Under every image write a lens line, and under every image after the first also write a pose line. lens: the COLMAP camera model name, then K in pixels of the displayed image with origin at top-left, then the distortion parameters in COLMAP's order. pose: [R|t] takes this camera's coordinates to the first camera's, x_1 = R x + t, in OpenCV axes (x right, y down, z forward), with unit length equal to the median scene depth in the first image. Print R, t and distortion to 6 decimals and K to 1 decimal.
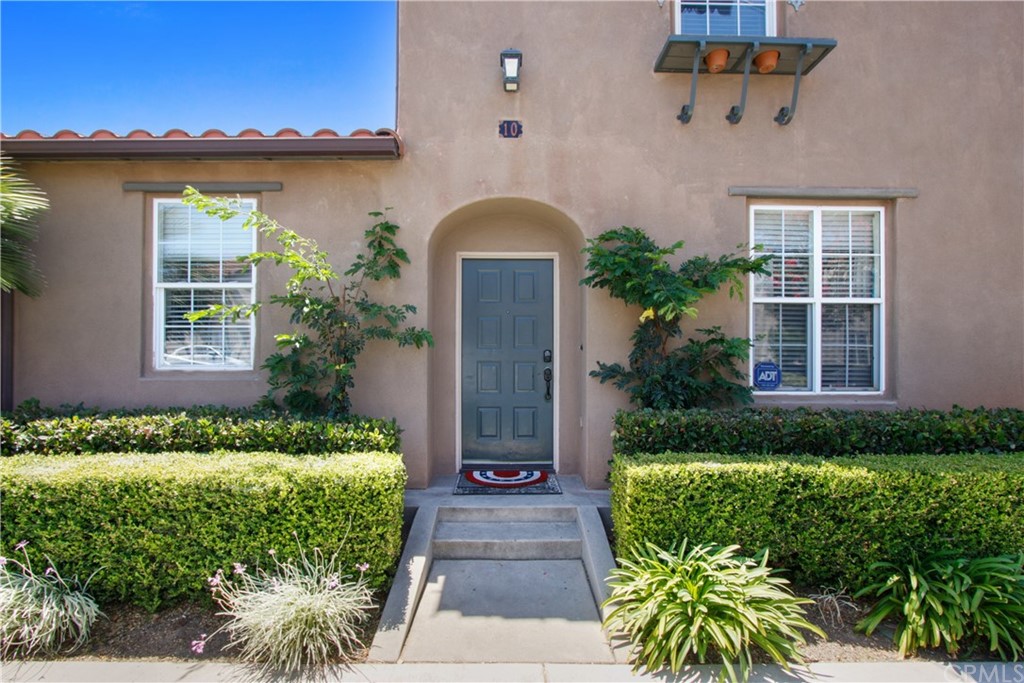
lens RADIAL K [[458.8, 0, 512.4], [0, 458.8, 359.5], [0, 0, 1]] dist [-0.011831, -0.000236]
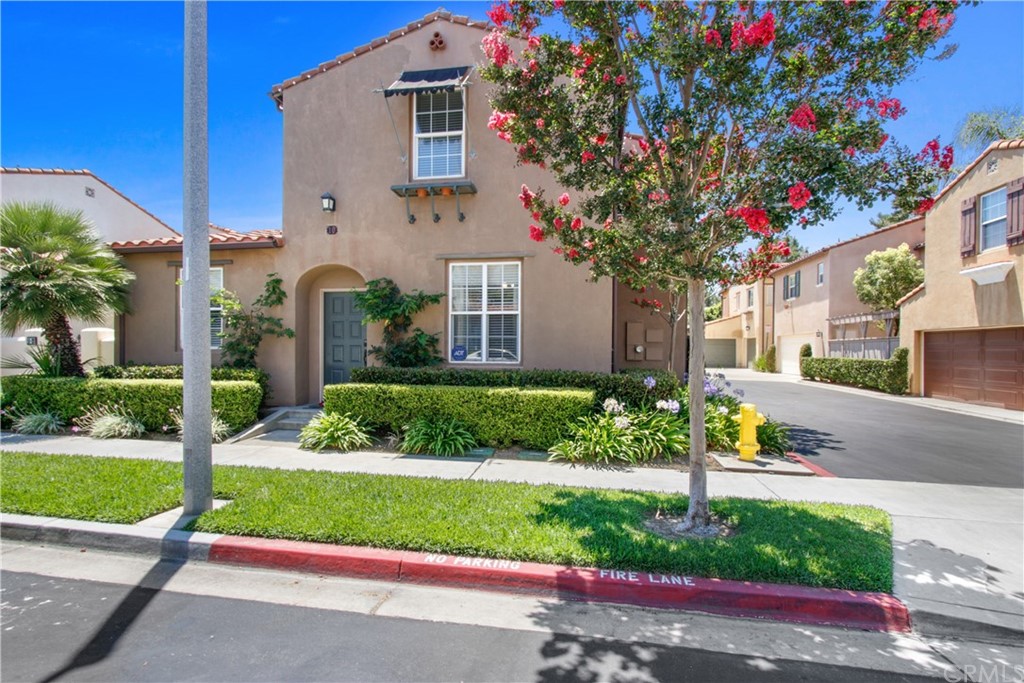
lens RADIAL K [[476.6, 0, 513.4], [0, 476.6, 358.8], [0, 0, 1]] dist [-0.004403, -0.000155]
pose [[0.983480, 0.006388, -0.180904, 1.177043], [-0.003475, 0.999859, 0.016418, 0.027694], [0.180983, -0.015518, 0.983364, -0.939837]]
